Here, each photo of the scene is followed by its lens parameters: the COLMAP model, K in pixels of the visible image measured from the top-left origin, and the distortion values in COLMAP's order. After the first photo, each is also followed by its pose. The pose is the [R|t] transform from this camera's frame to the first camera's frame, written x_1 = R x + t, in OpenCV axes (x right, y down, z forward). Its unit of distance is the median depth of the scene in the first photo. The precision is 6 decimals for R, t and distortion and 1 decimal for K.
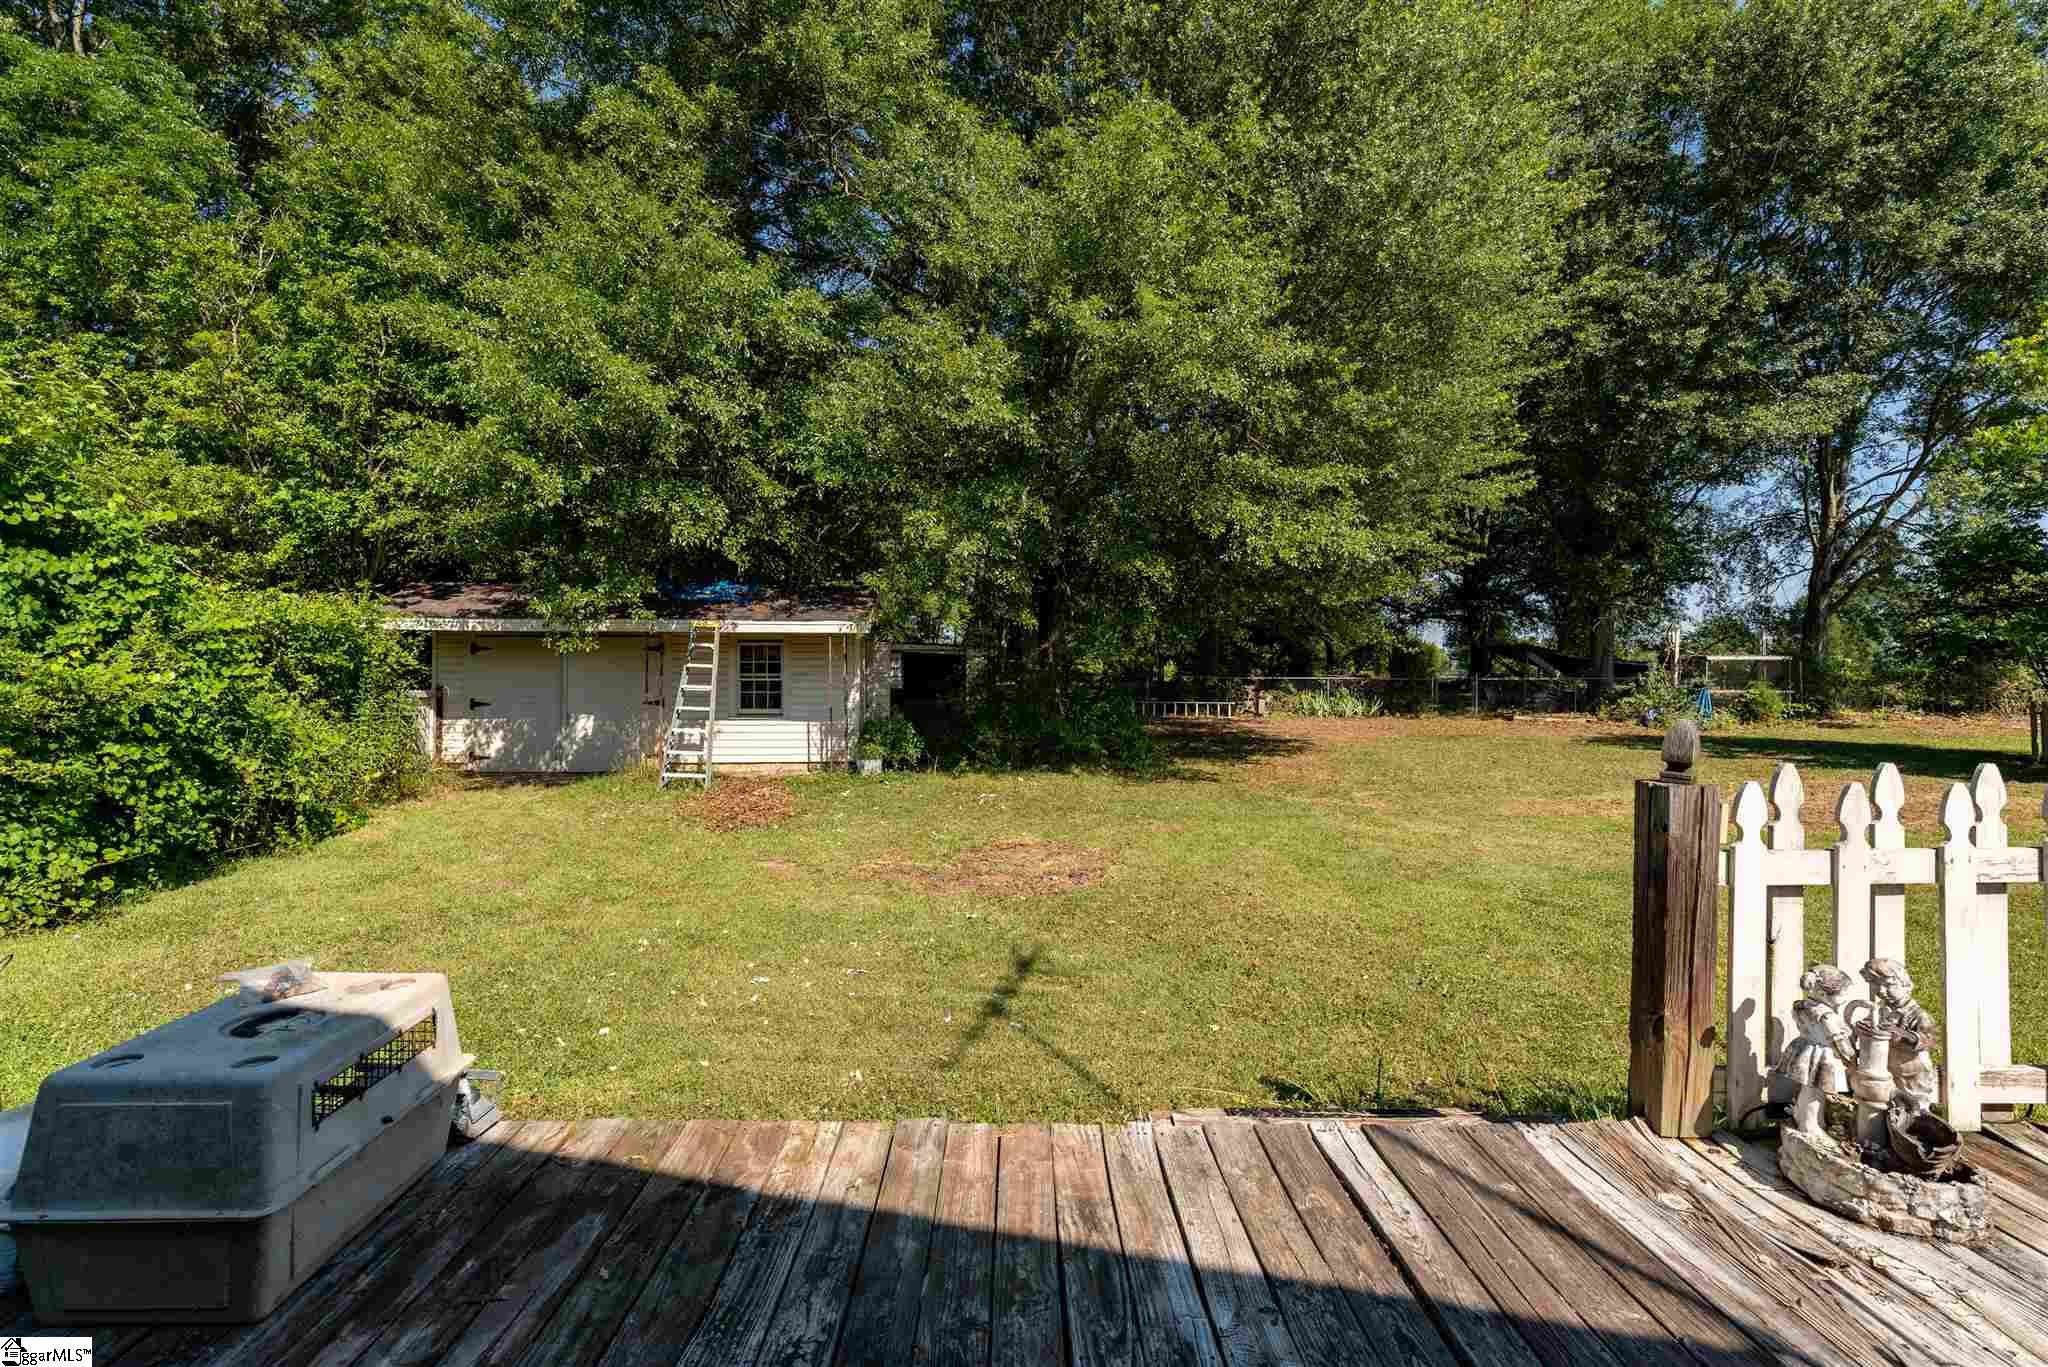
lens RADIAL K [[889.7, 0, 1029.1], [0, 889.7, 678.3], [0, 0, 1]] dist [0.002117, 0.000377]
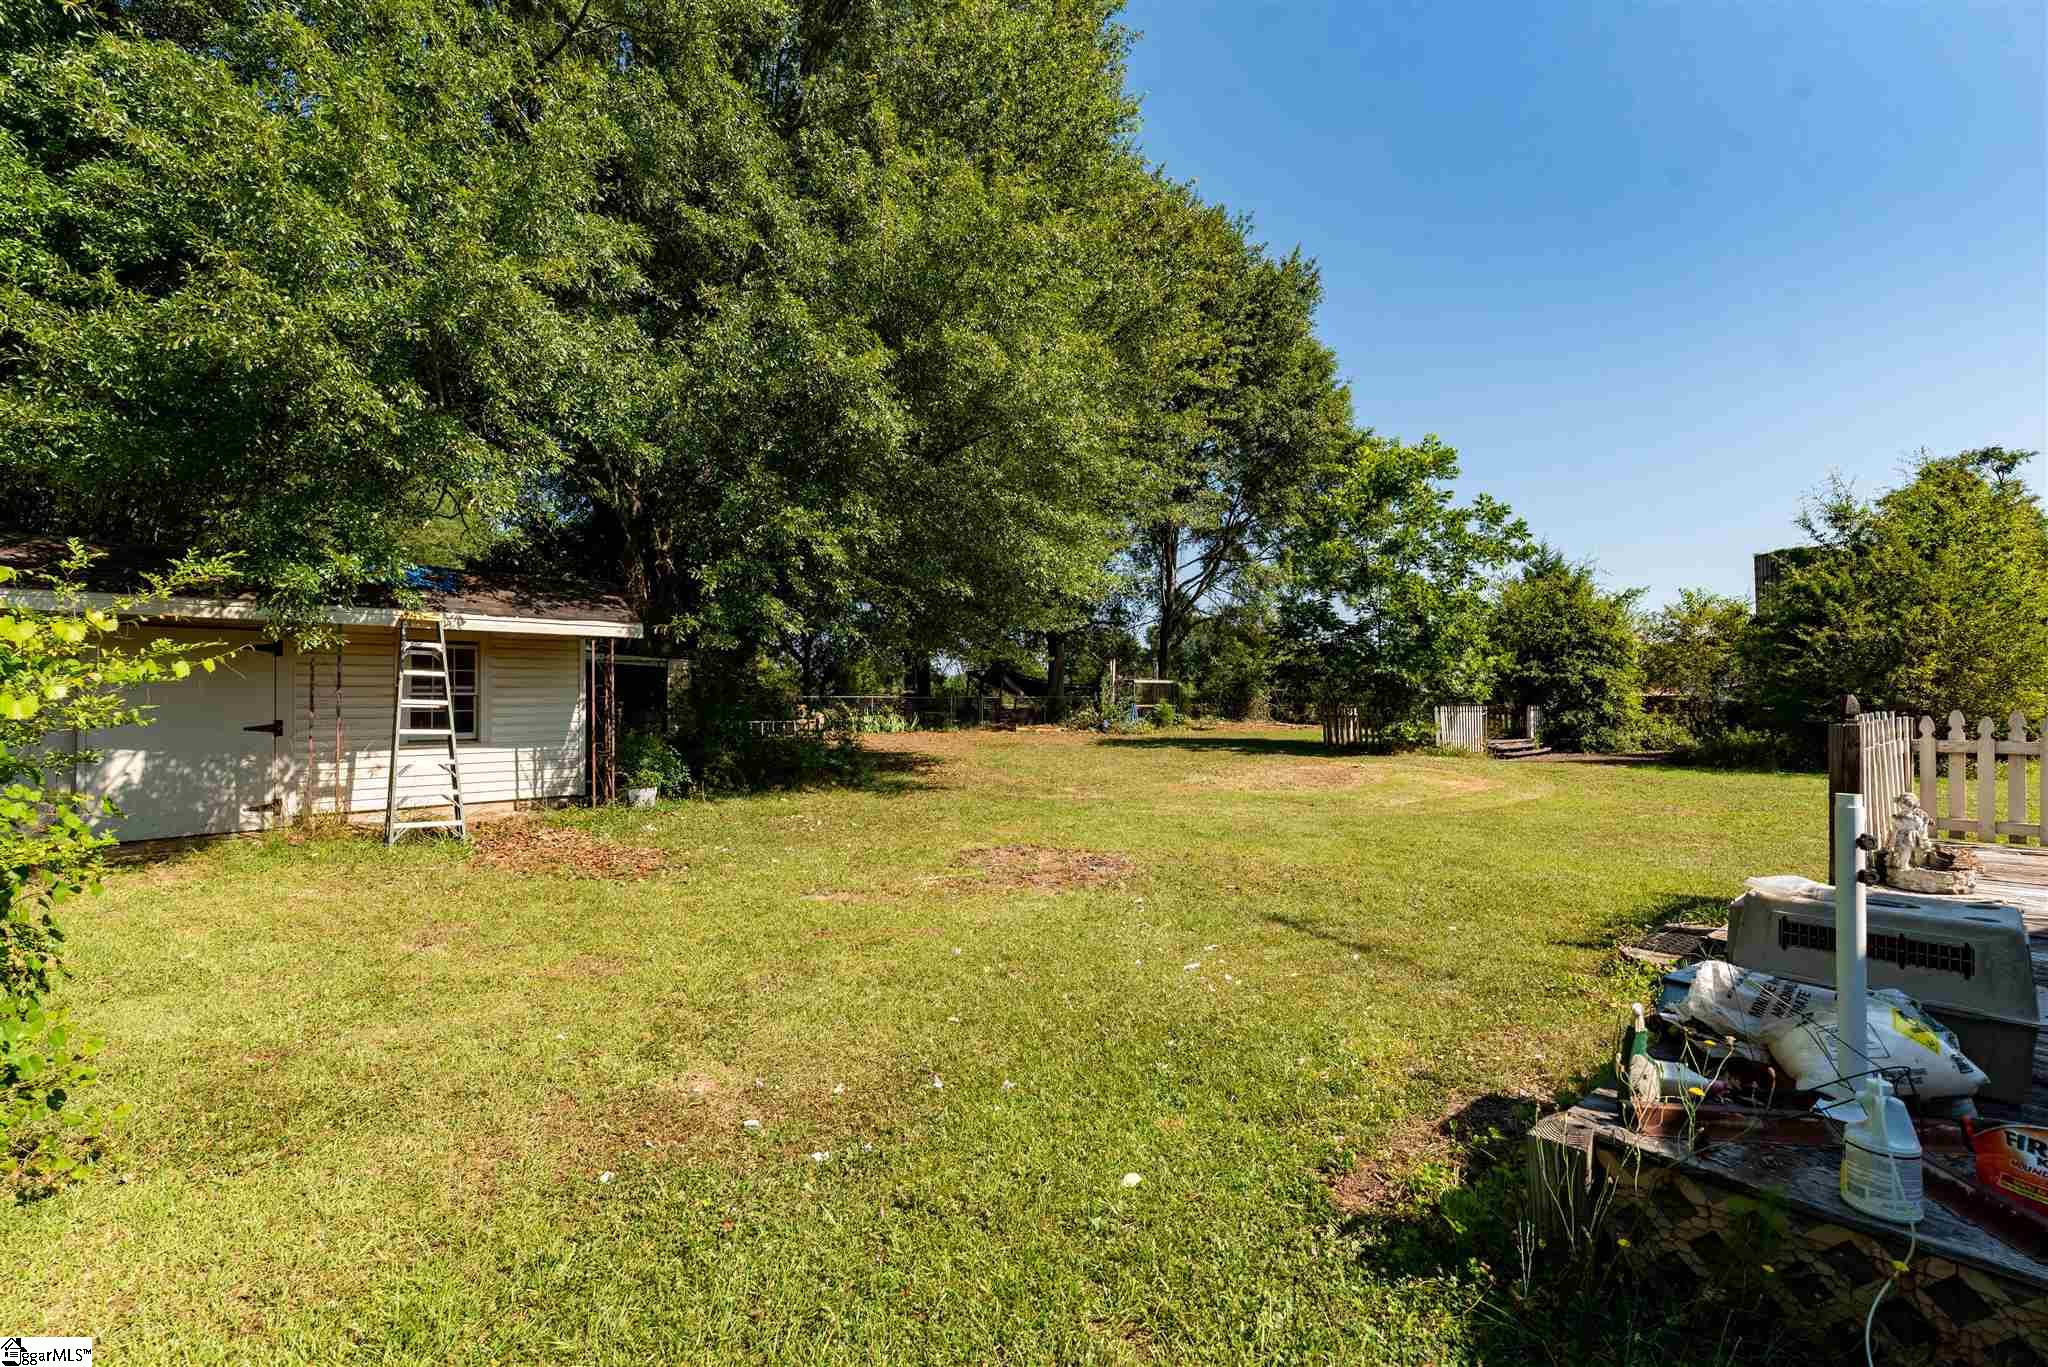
lens RADIAL K [[889.7, 0, 1011.3], [0, 889.7, 681.9], [0, 0, 1]] dist [0.002117, 0.000377]
pose [[0.765880, 0.011936, 0.642872, -0.449653], [0.003678, 0.999730, -0.022943, 0.011010], [-0.642972, 0.019936, 0.765630, 0.129406]]
